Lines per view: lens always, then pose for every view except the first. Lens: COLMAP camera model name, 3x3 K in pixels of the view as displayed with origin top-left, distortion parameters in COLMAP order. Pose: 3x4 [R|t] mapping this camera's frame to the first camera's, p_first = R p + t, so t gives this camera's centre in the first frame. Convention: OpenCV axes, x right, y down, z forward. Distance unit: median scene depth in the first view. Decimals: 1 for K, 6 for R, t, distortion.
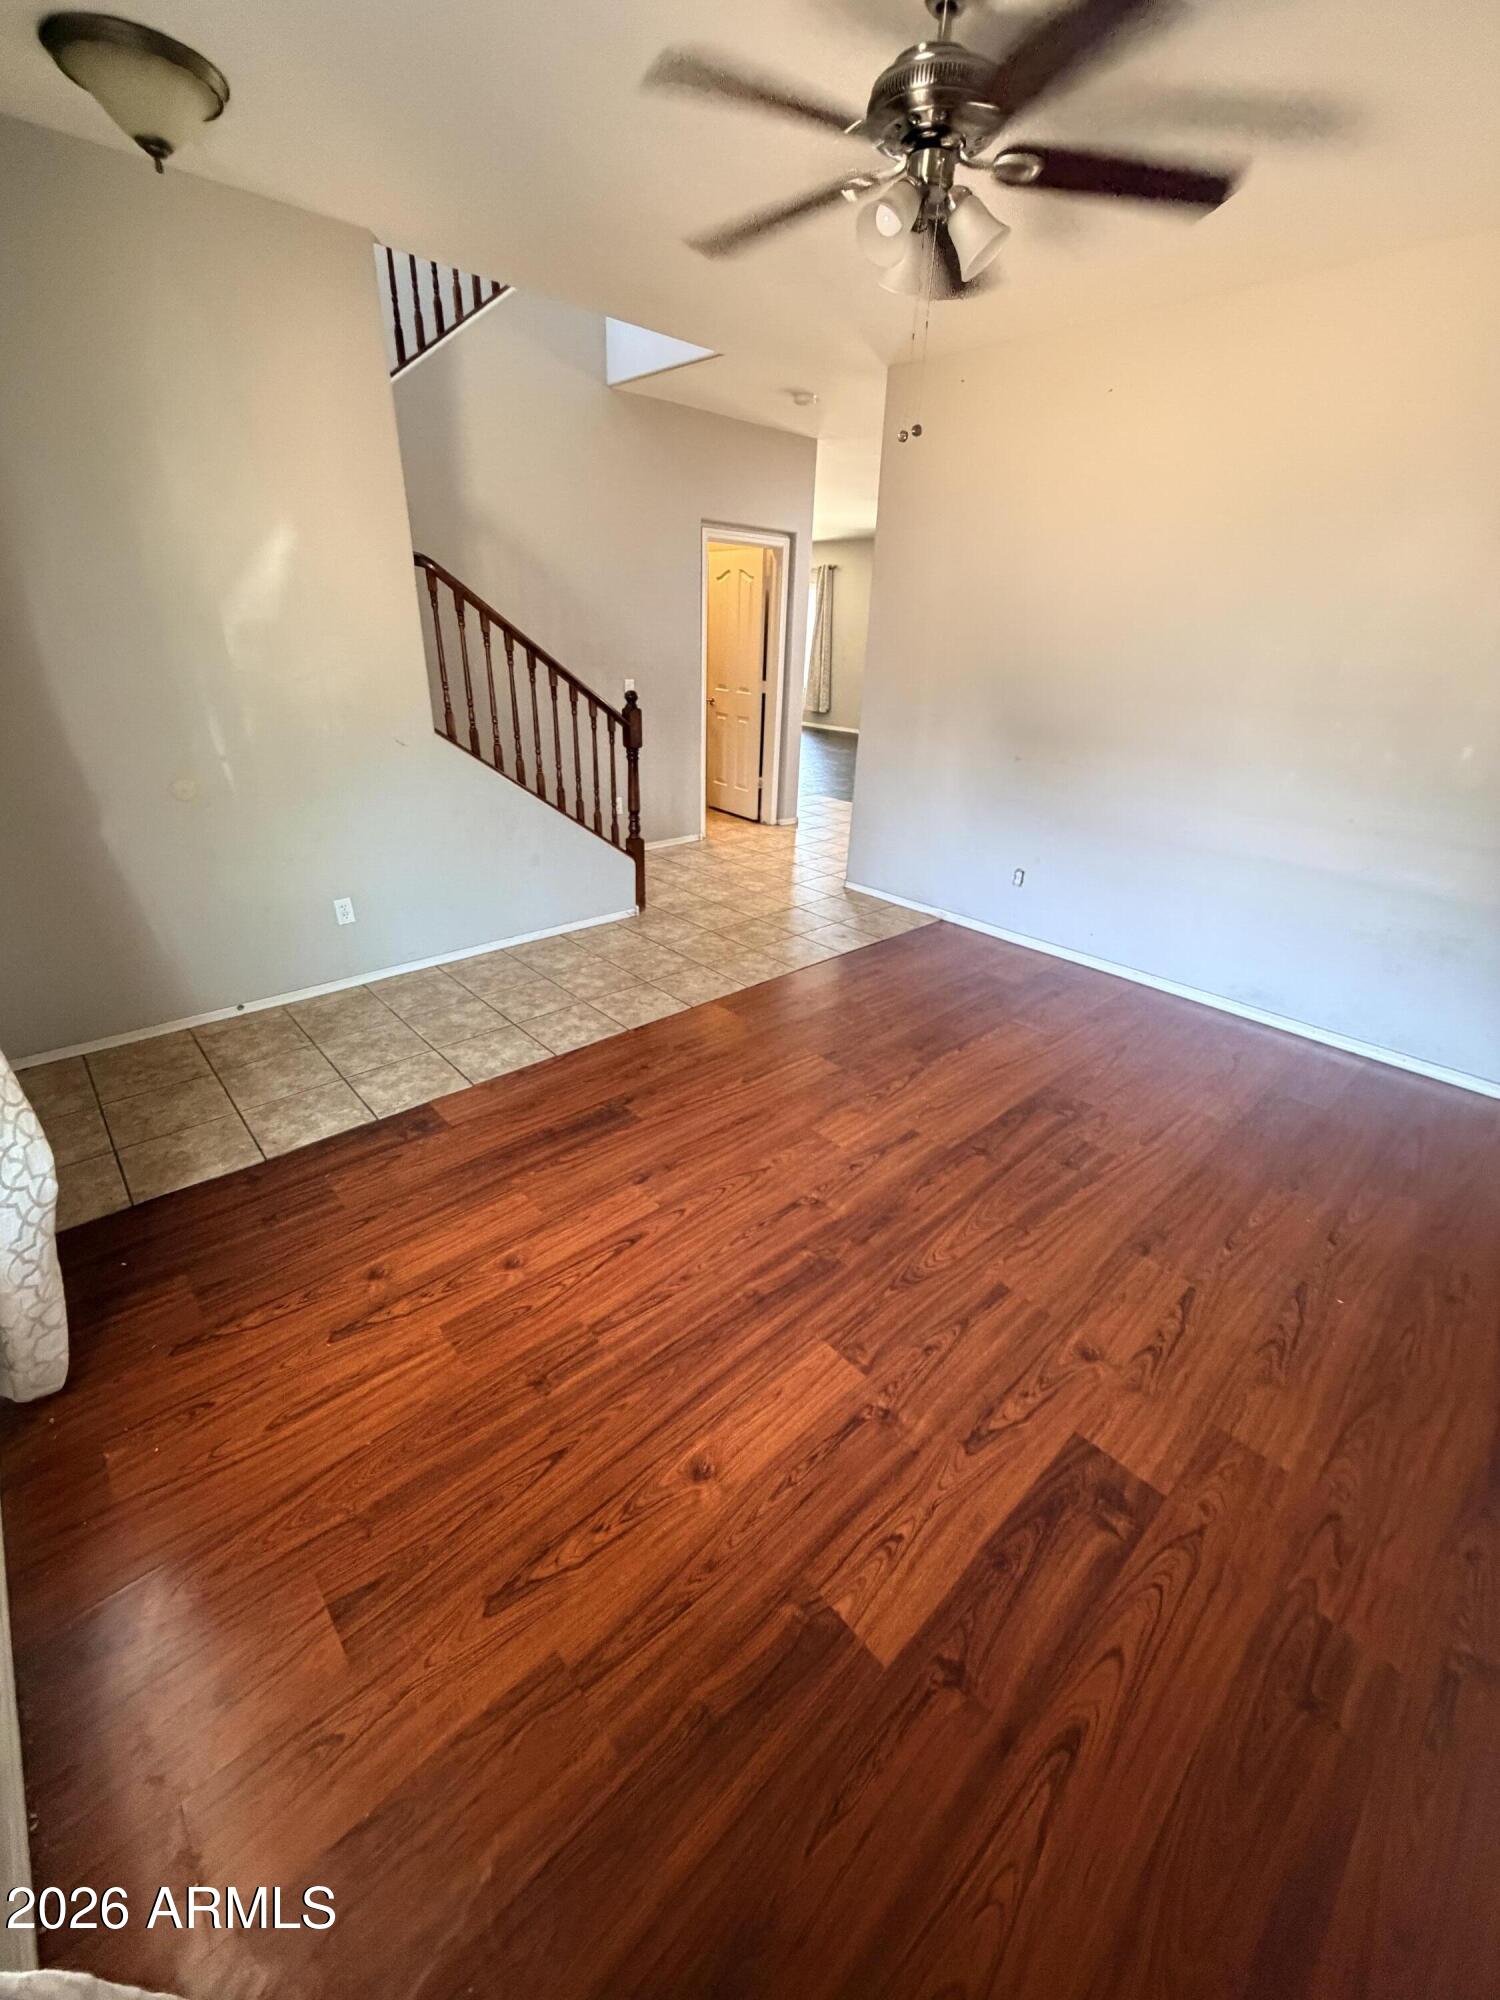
lens RADIAL K [[797.8, 0, 748.7], [0, 797.8, 994.2], [0, 0, 1]] dist [0.000588, 0.000251]
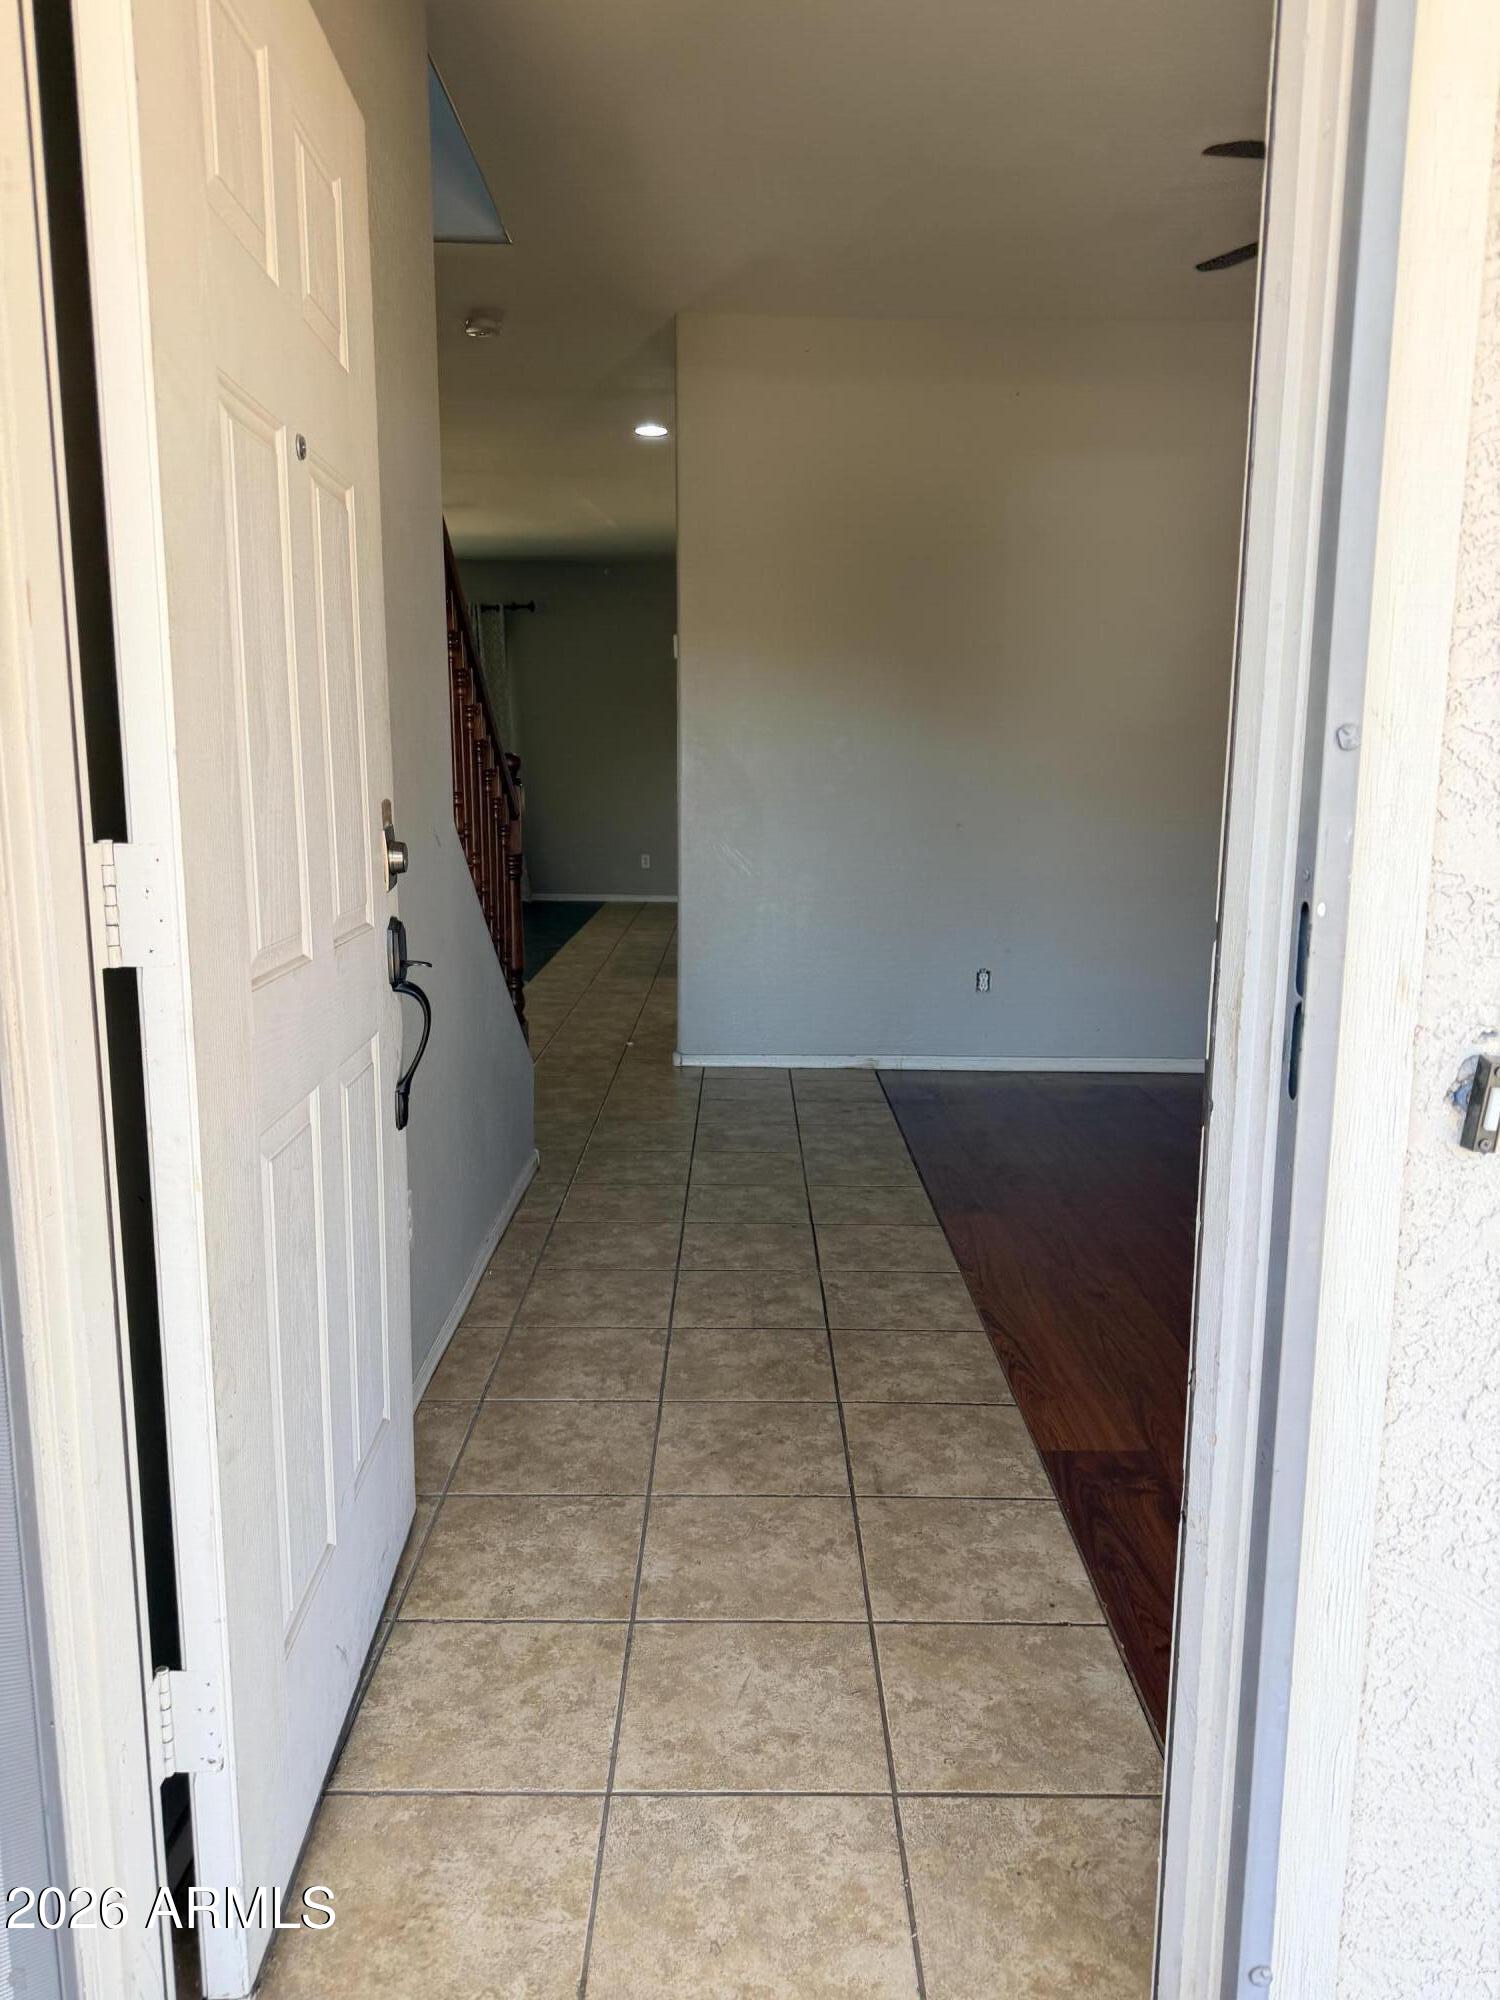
lens RADIAL K [[1413.4, 0, 750.6], [0, 1413.4, 1001.0], [0, 0, 1]] dist [0.036319, -0.023394]
pose [[0.671498, -0.150601, 0.725541, -0.880238], [0.329095, 0.937879, -0.109907, -0.069086], [-0.663918, 0.312574, 0.679345, 0.341156]]
